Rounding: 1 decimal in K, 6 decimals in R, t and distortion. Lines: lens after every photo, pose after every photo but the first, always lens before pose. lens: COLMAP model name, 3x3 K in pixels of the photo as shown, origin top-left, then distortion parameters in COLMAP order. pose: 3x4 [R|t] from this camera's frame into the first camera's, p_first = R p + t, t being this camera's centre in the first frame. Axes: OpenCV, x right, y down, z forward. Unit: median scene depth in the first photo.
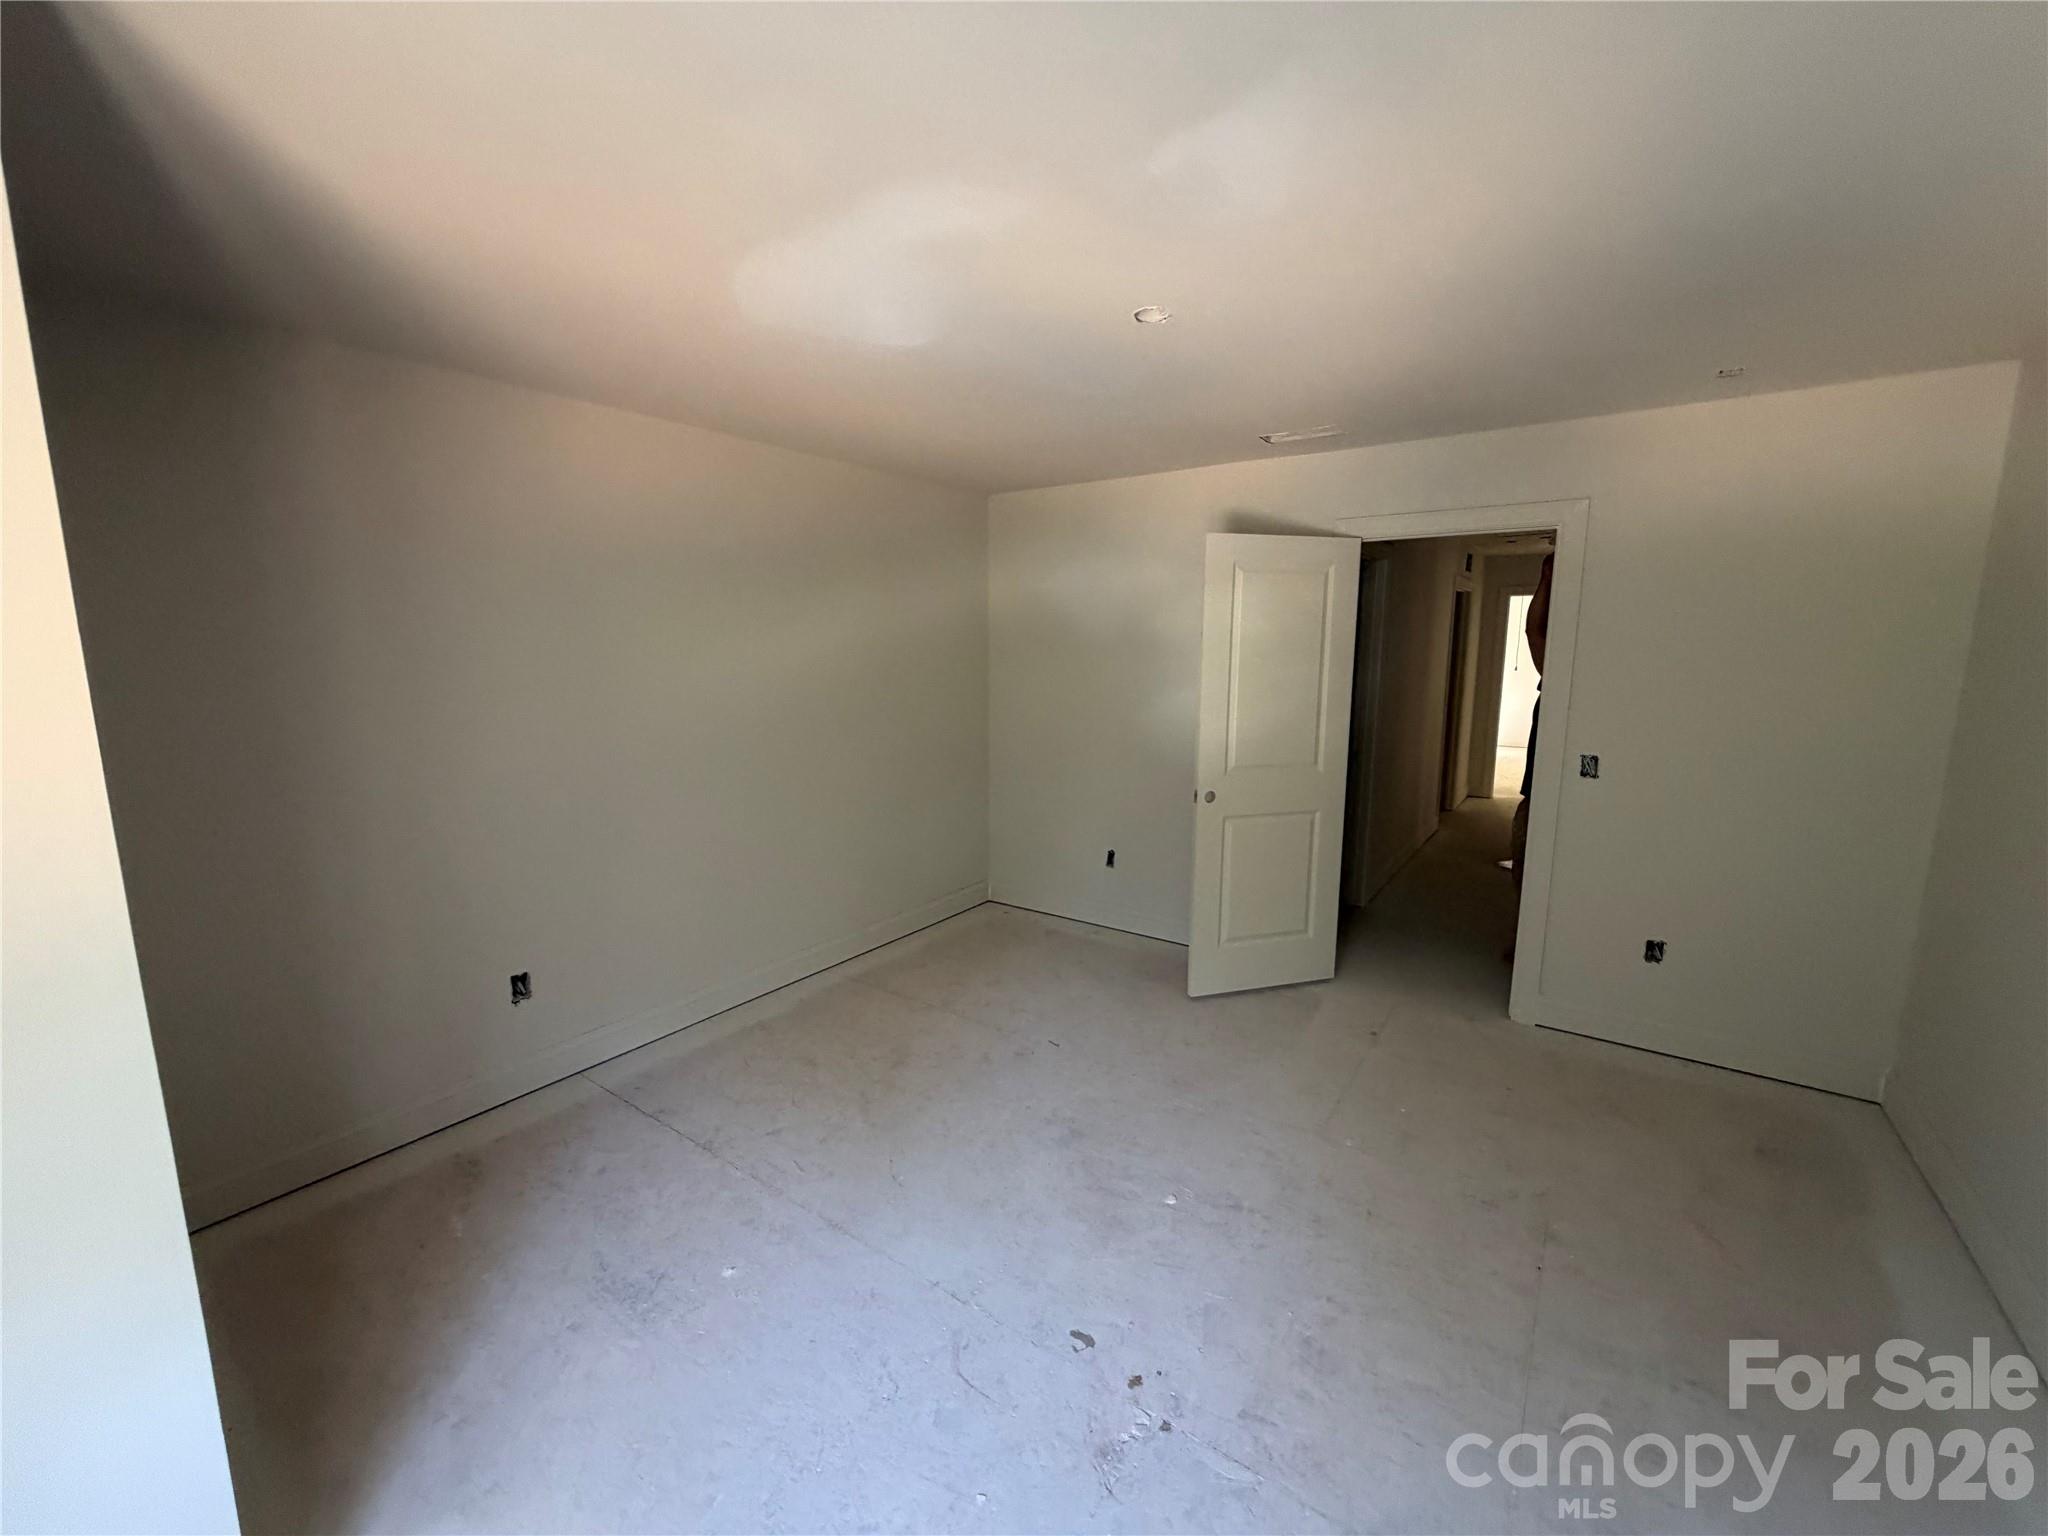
lens RADIAL K [[819.0, 0, 1020.8], [0, 819.0, 767.2], [0, 0, 1]] dist [0.002086, 0.000202]
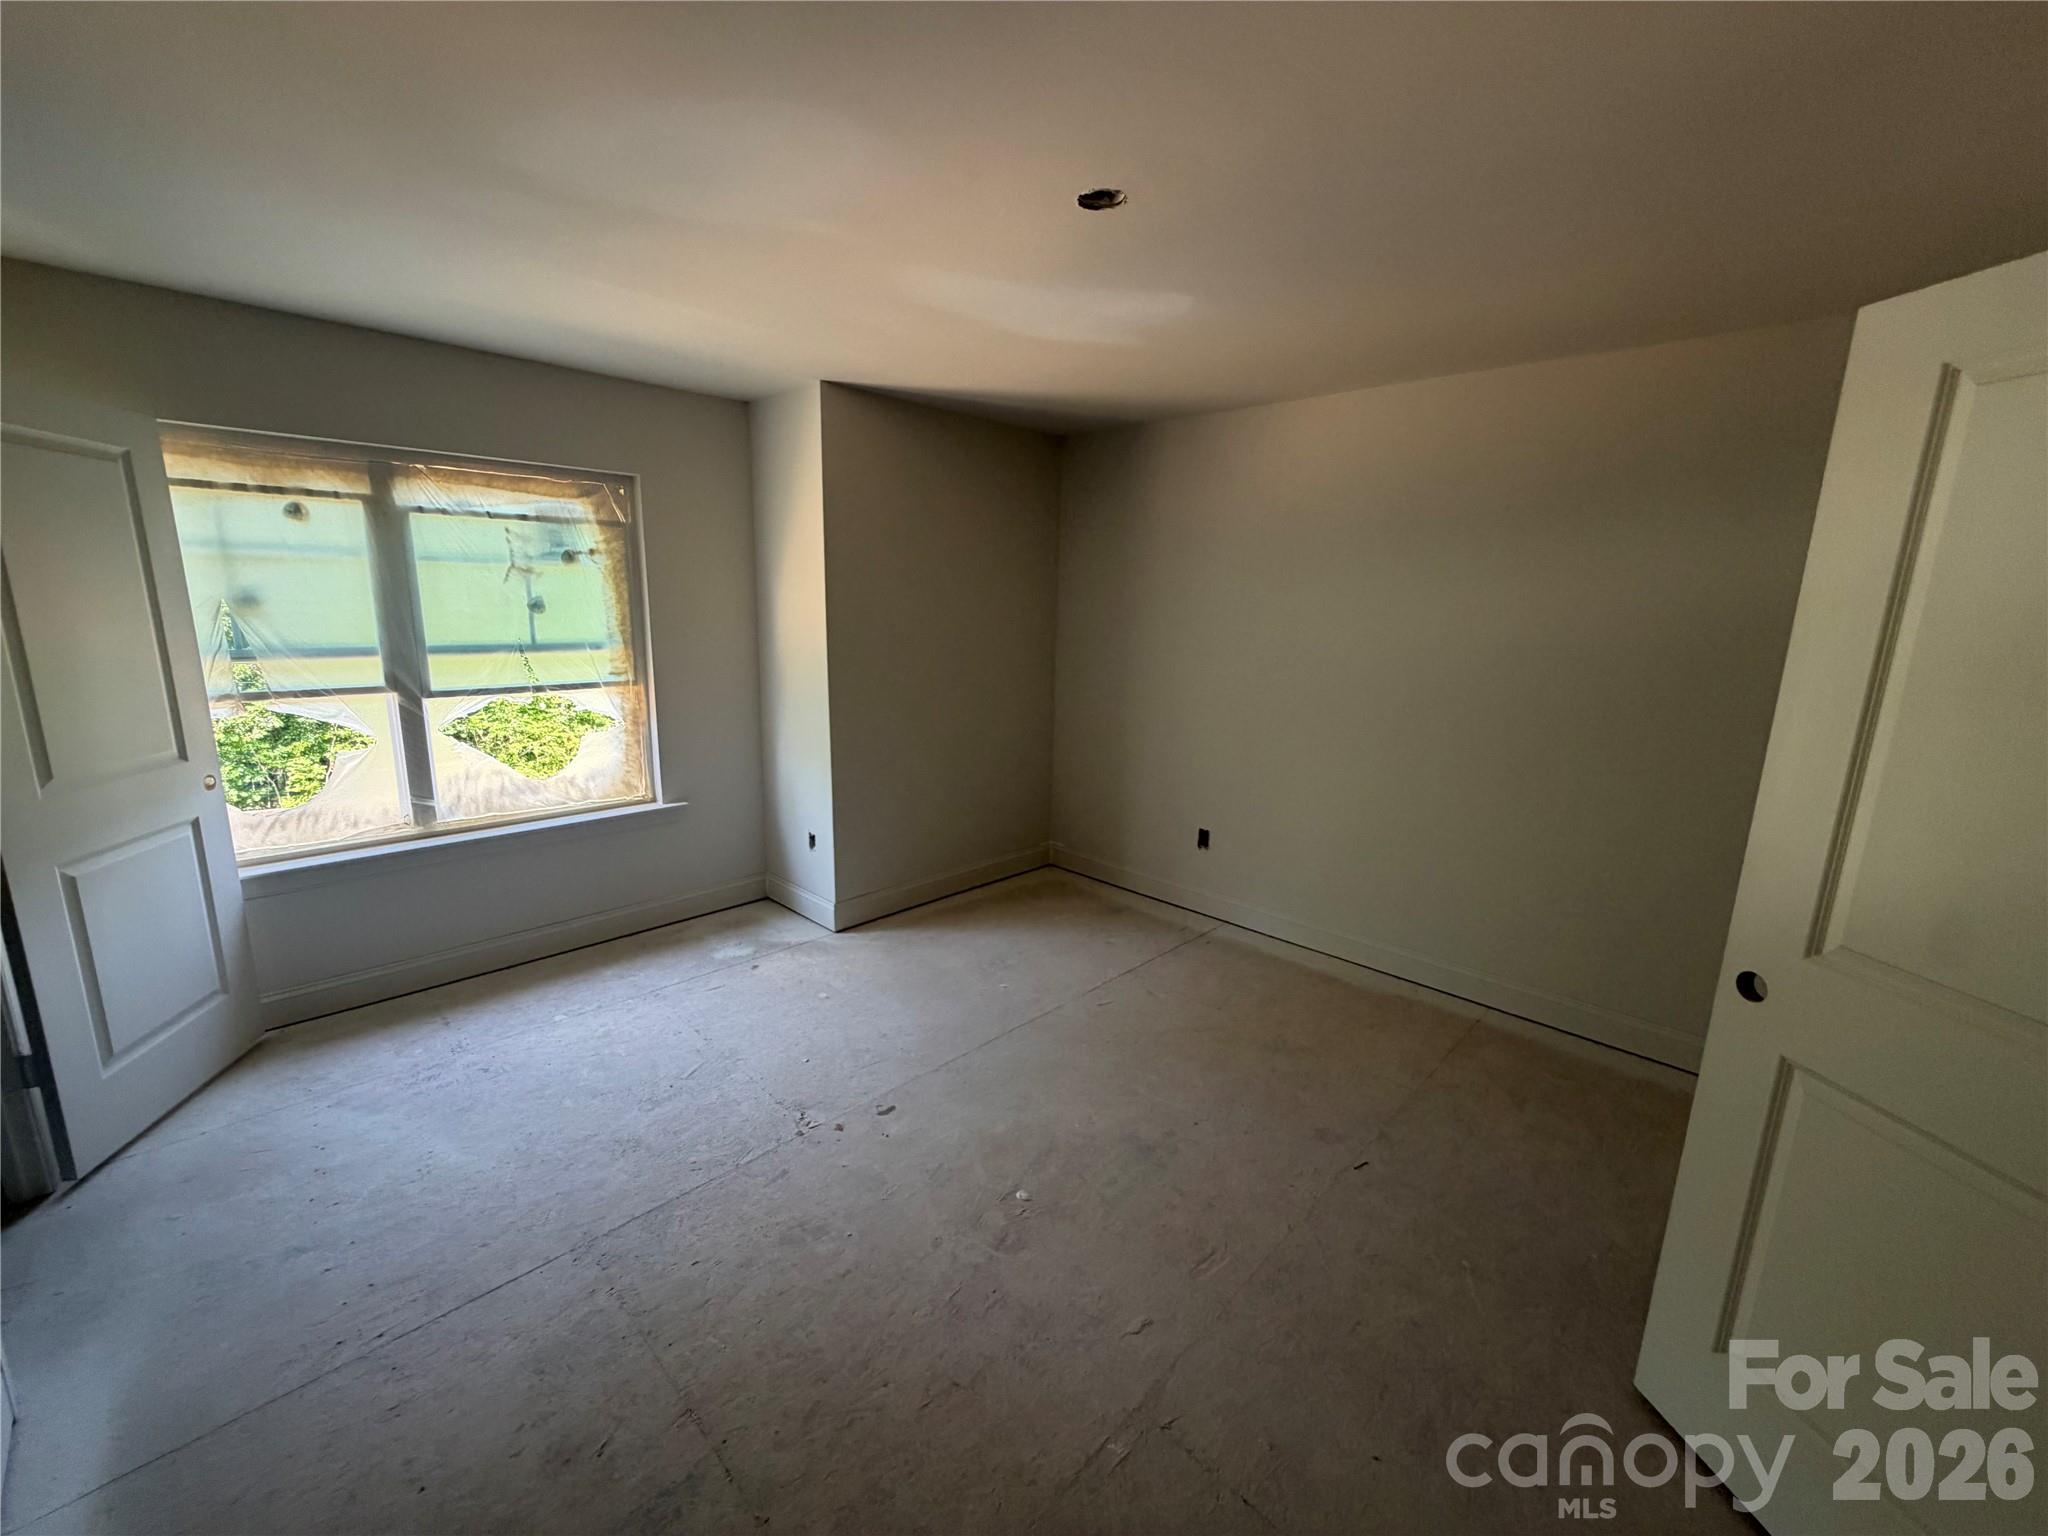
lens RADIAL K [[819.0, 0, 1020.8], [0, 819.0, 767.2], [0, 0, 1]] dist [0.002086, 0.000202]
pose [[-0.150955, 0.196353, -0.968844, 0.884260], [-0.175755, 0.959129, 0.221768, -0.127442], [0.972791, 0.203756, -0.110275, 0.896312]]
